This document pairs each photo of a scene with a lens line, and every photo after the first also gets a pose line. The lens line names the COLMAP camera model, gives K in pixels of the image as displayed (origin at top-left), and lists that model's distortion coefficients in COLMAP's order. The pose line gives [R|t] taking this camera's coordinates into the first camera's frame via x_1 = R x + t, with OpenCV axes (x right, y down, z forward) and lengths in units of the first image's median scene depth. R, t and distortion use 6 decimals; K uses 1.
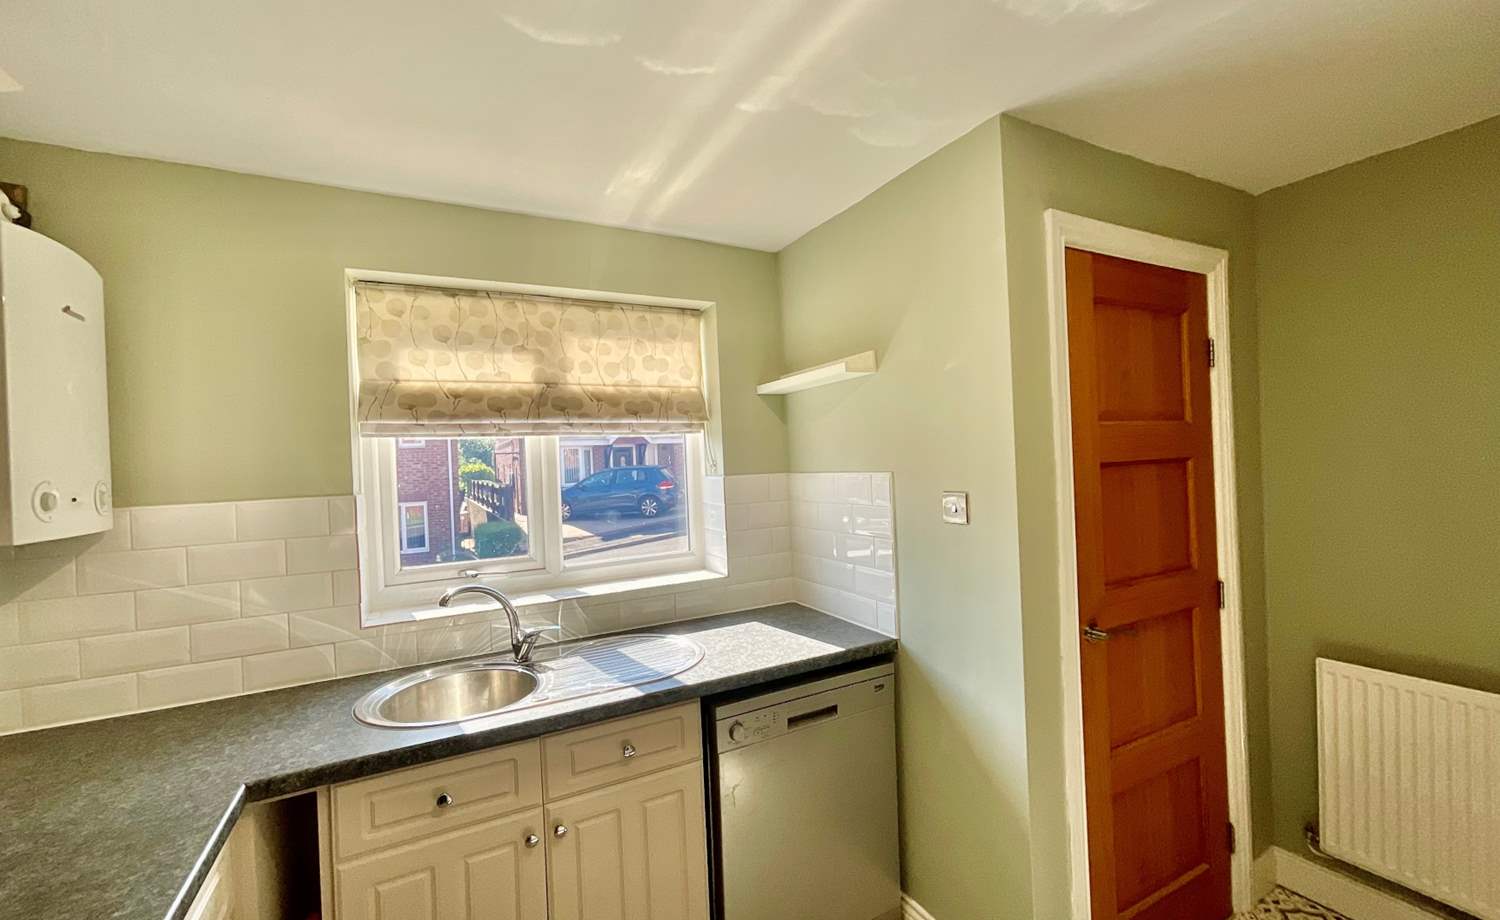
lens RADIAL K [[606.8, 0, 753.2], [0, 606.8, 462.0], [0, 0, 1]] dist [-0.001859, -0.000094]
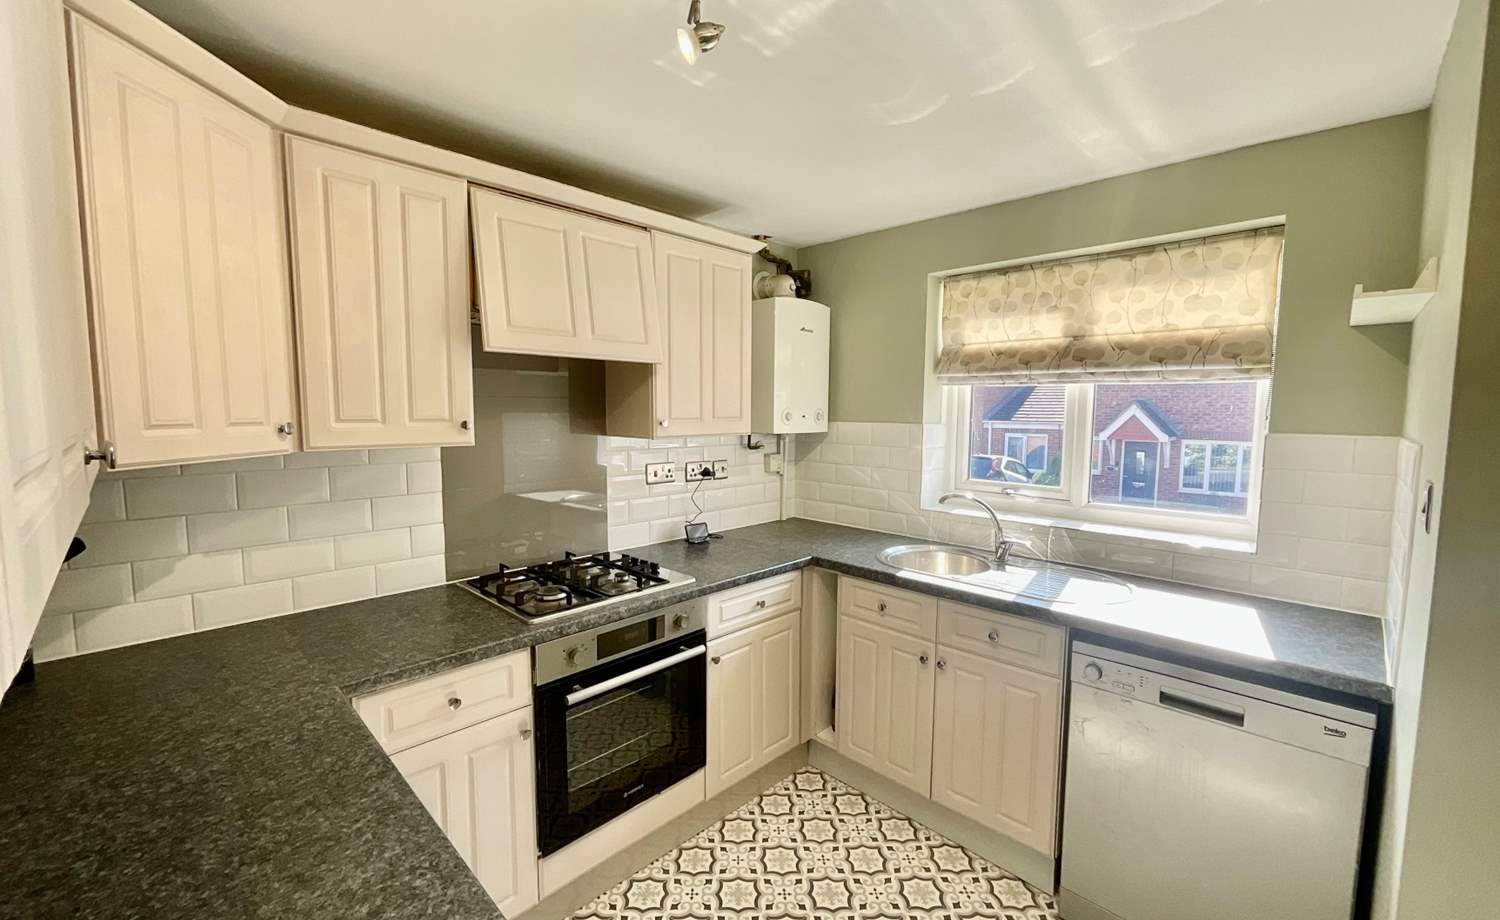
lens RADIAL K [[606.8, 0, 753.2], [0, 606.8, 462.0], [0, 0, 1]] dist [-0.001859, -0.000094]
pose [[0.300616, 0.127949, -0.945124, 0.594946], [-0.021129, 0.991611, 0.127521, -0.032225], [0.953511, -0.018365, 0.300798, 0.100228]]
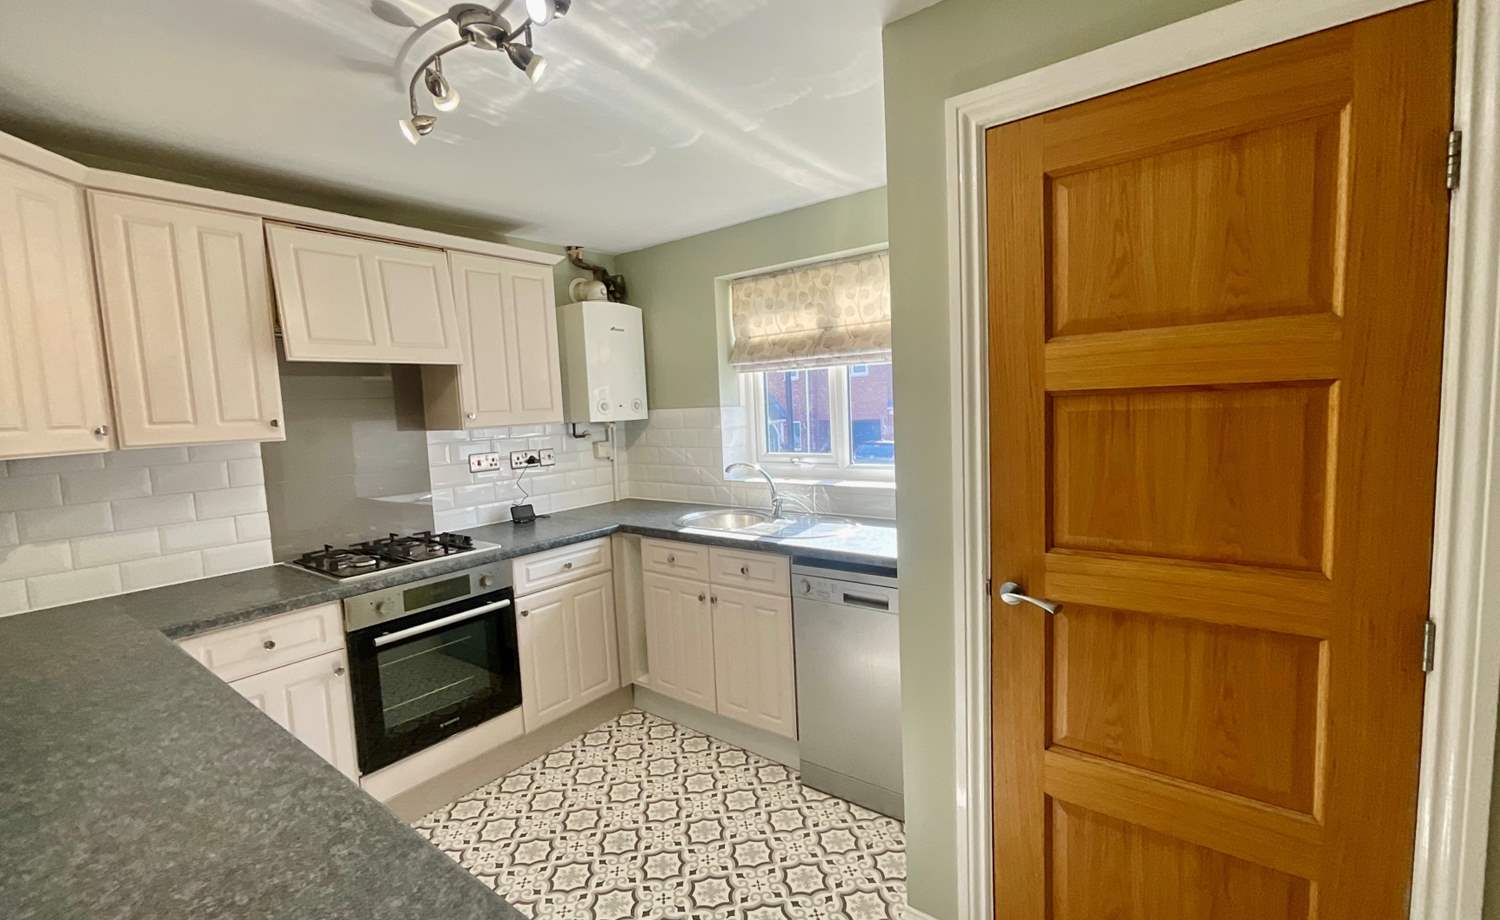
lens RADIAL K [[642.3, 0, 750.2], [0, 642.3, 462.8], [0, 0, 1]] dist [0.002036, 0.000586]
pose [[0.413141, 0.105485, -0.904537, 0.965438], [0.024632, 0.991611, 0.126890, -0.017673], [0.910334, -0.074704, 0.407077, 0.252114]]
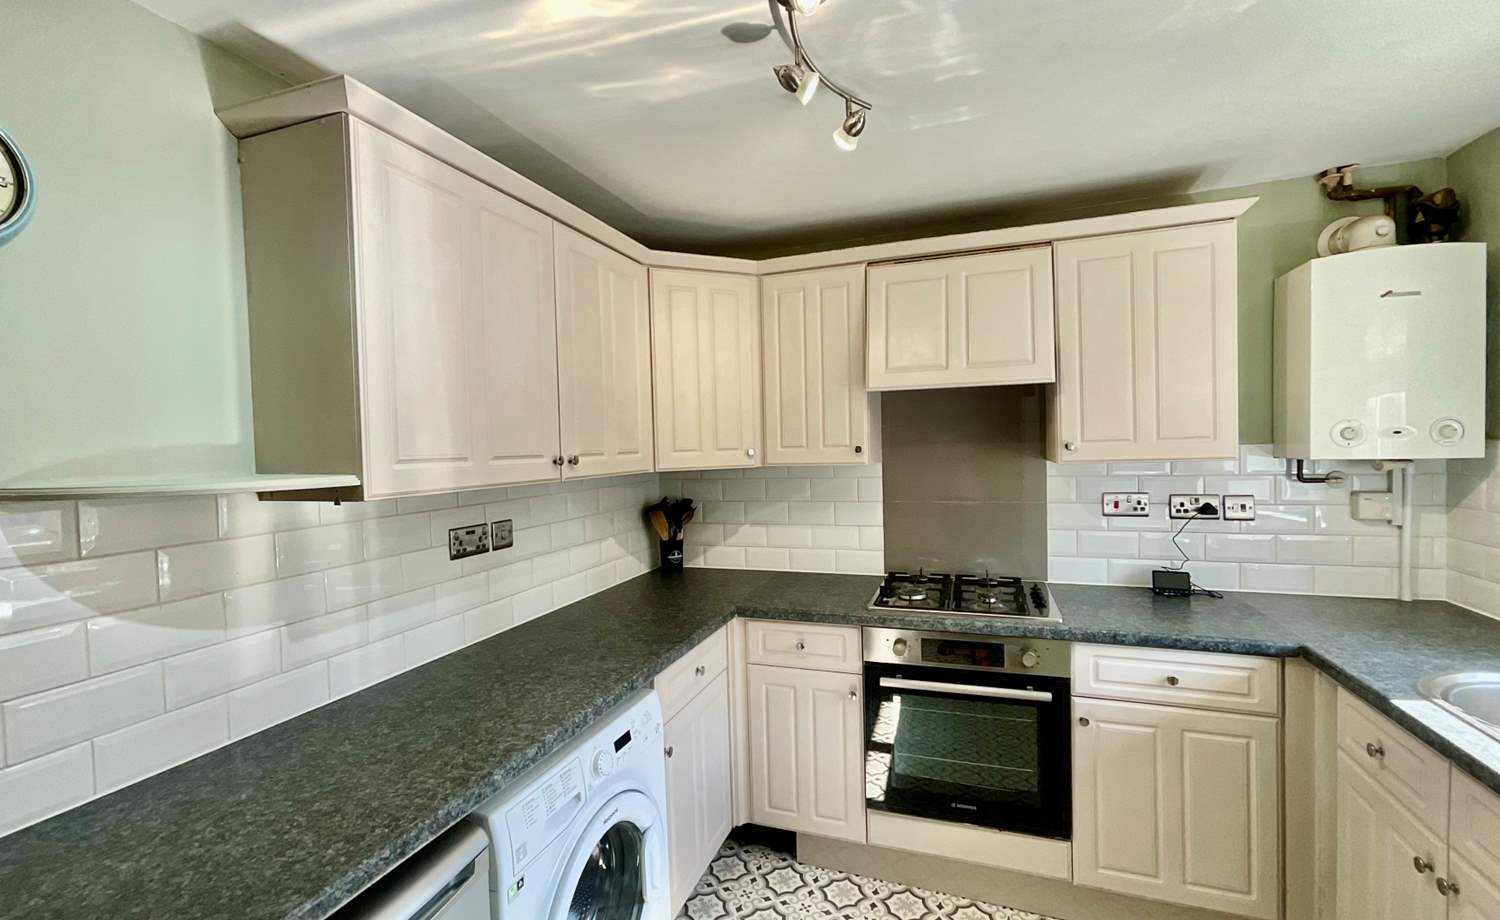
lens RADIAL K [[642.3, 0, 750.2], [0, 642.3, 462.8], [0, 0, 1]] dist [0.002036, 0.000586]
pose [[-0.738896, 0.083149, -0.668669, 0.598397], [0.056097, 0.996503, 0.061927, -0.026289], [0.671480, 0.008247, -0.740977, 0.705532]]
